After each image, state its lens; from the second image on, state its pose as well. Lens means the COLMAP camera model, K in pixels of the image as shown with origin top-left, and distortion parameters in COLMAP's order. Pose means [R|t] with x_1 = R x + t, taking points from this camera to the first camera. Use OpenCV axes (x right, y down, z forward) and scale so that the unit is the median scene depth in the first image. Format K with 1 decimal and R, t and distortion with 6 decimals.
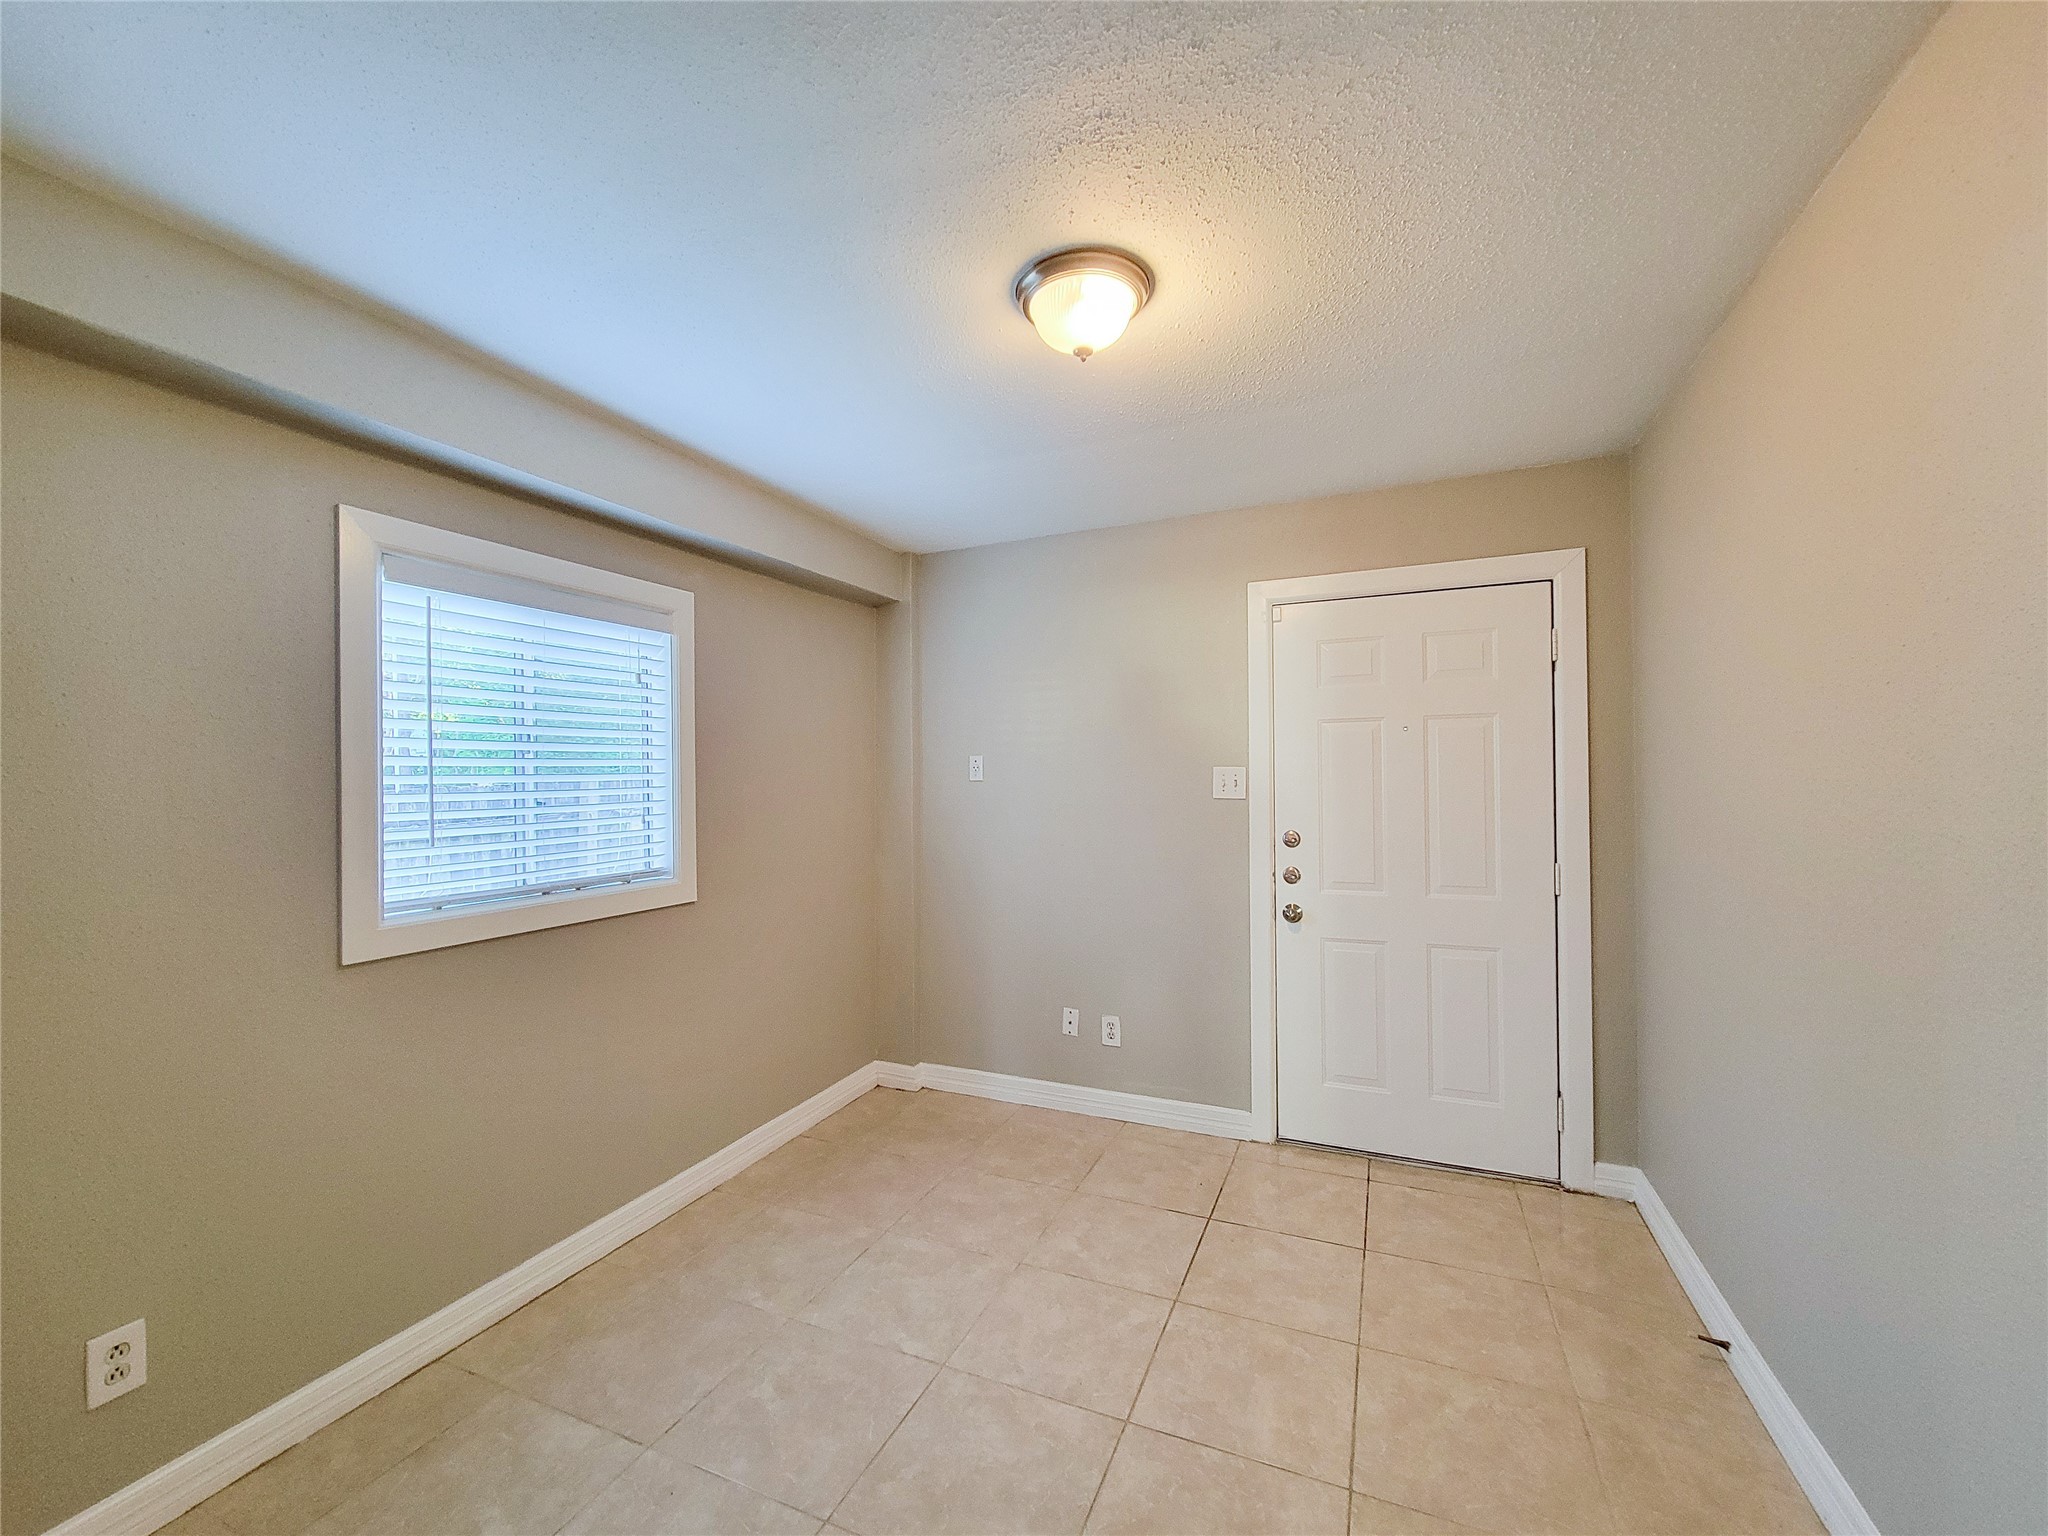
lens RADIAL K [[831.0, 0, 1024.2], [0, 831.0, 772.6], [0, 0, 1]] dist [0.005672, -0.004545]
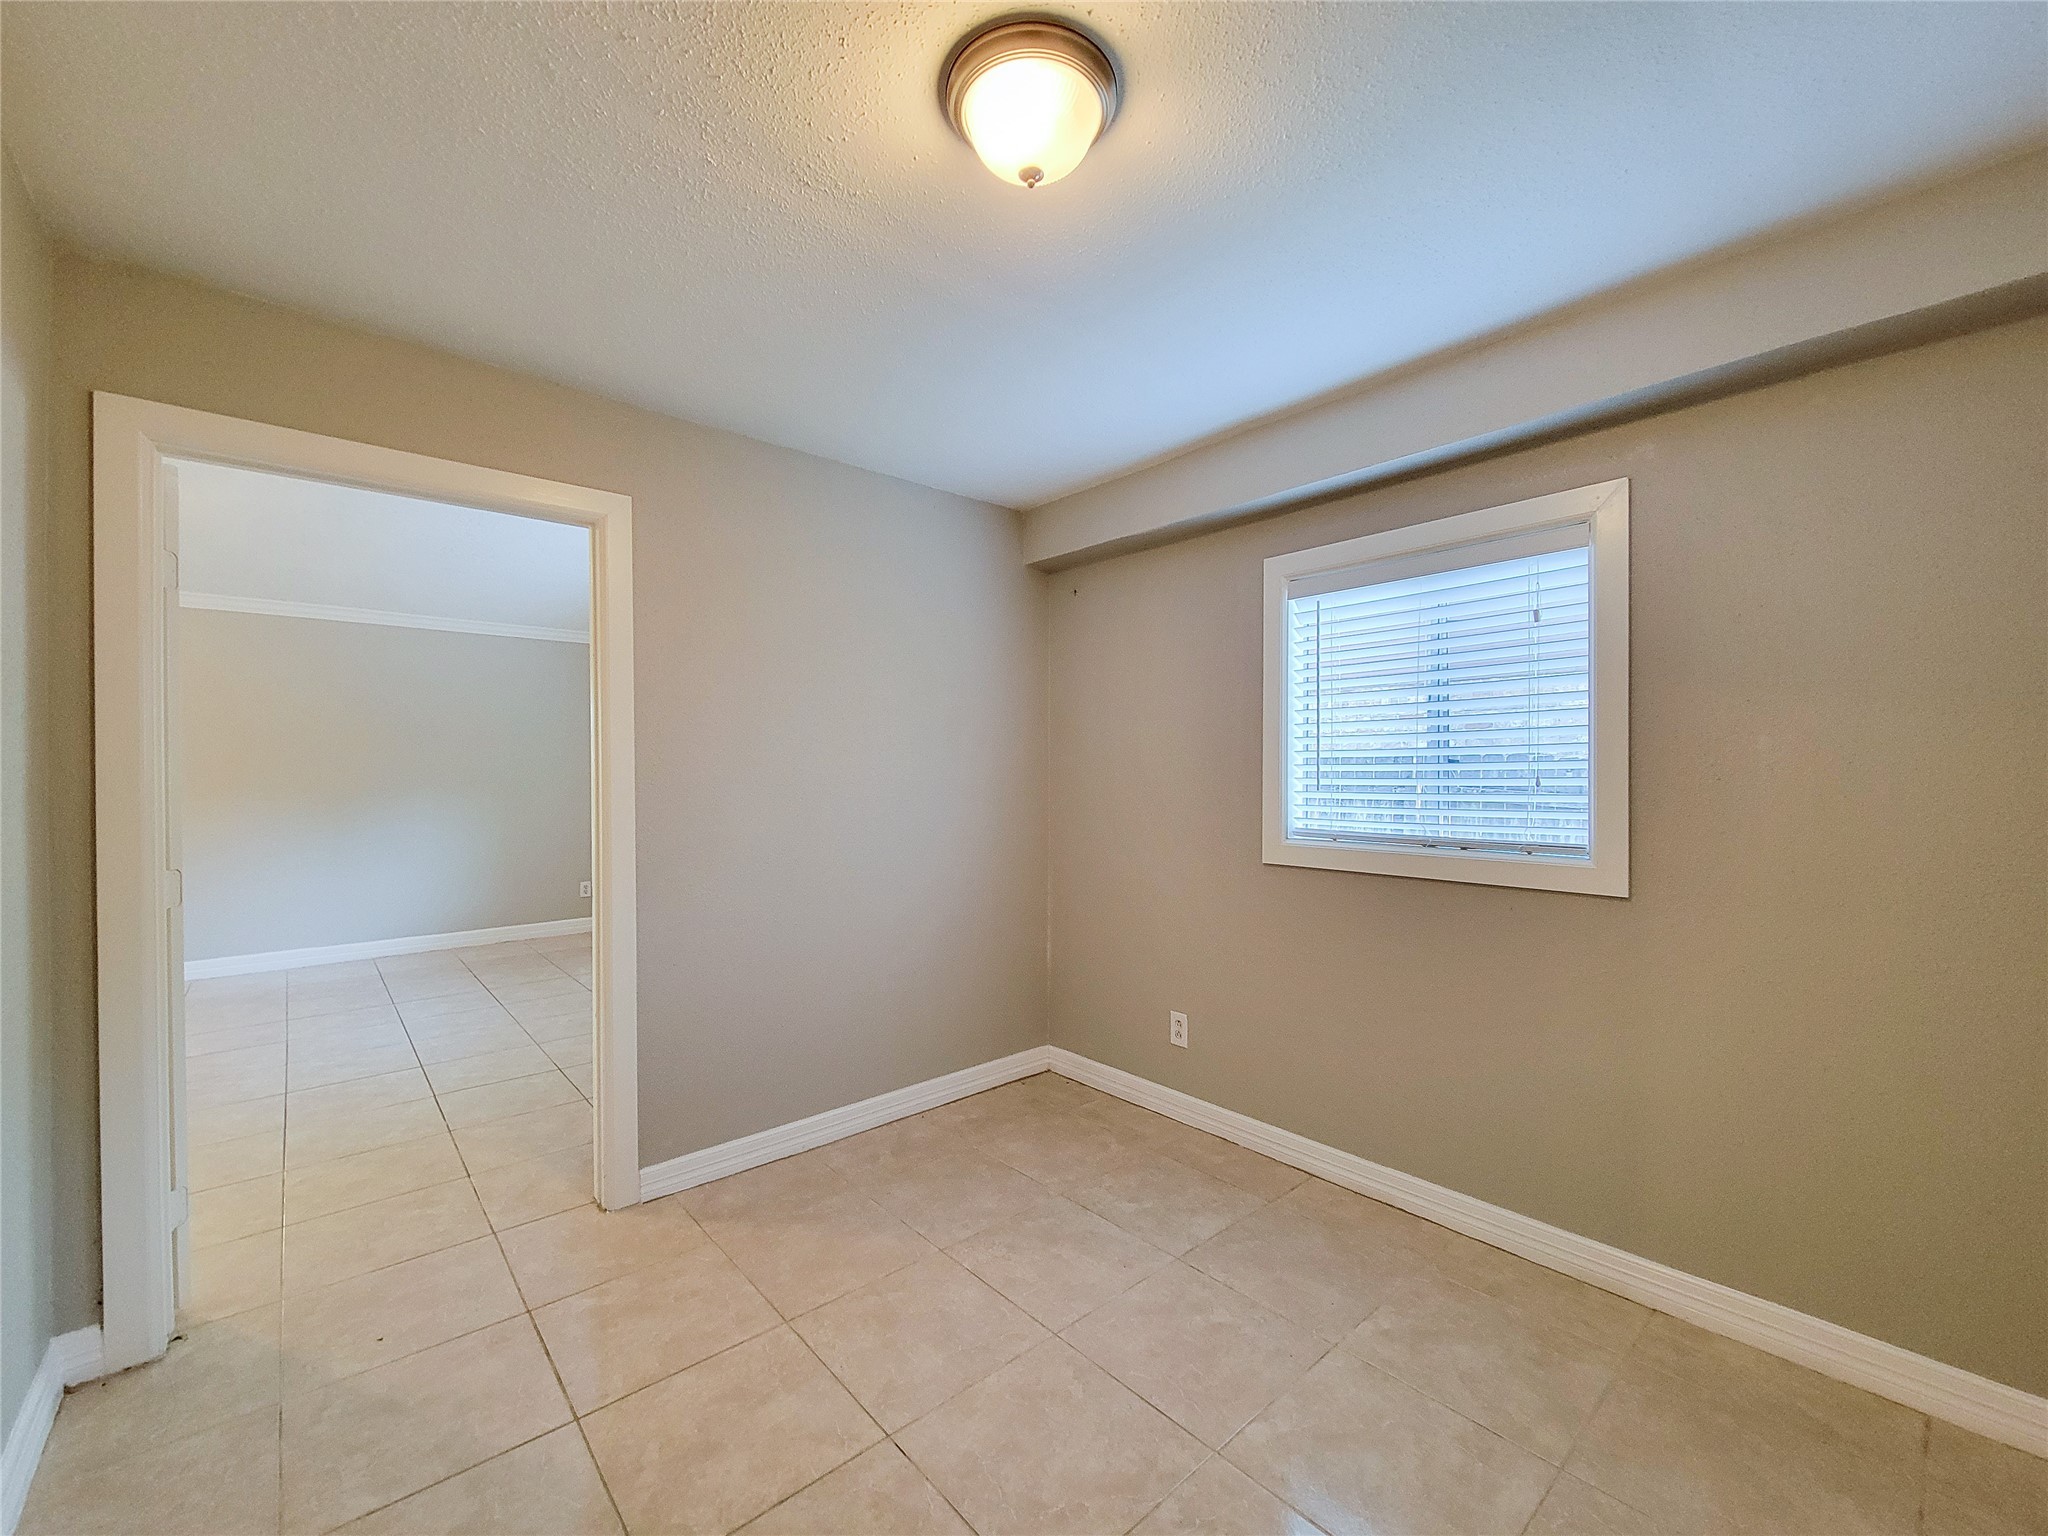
lens RADIAL K [[831.0, 0, 1024.2], [0, 831.0, 772.6], [0, 0, 1]] dist [0.005672, -0.004545]
pose [[-0.424157, 0.018866, -0.905392, 0.637731], [0.016900, 0.999774, 0.012915, 0.032783], [0.905431, -0.009824, -0.424380, 1.069565]]
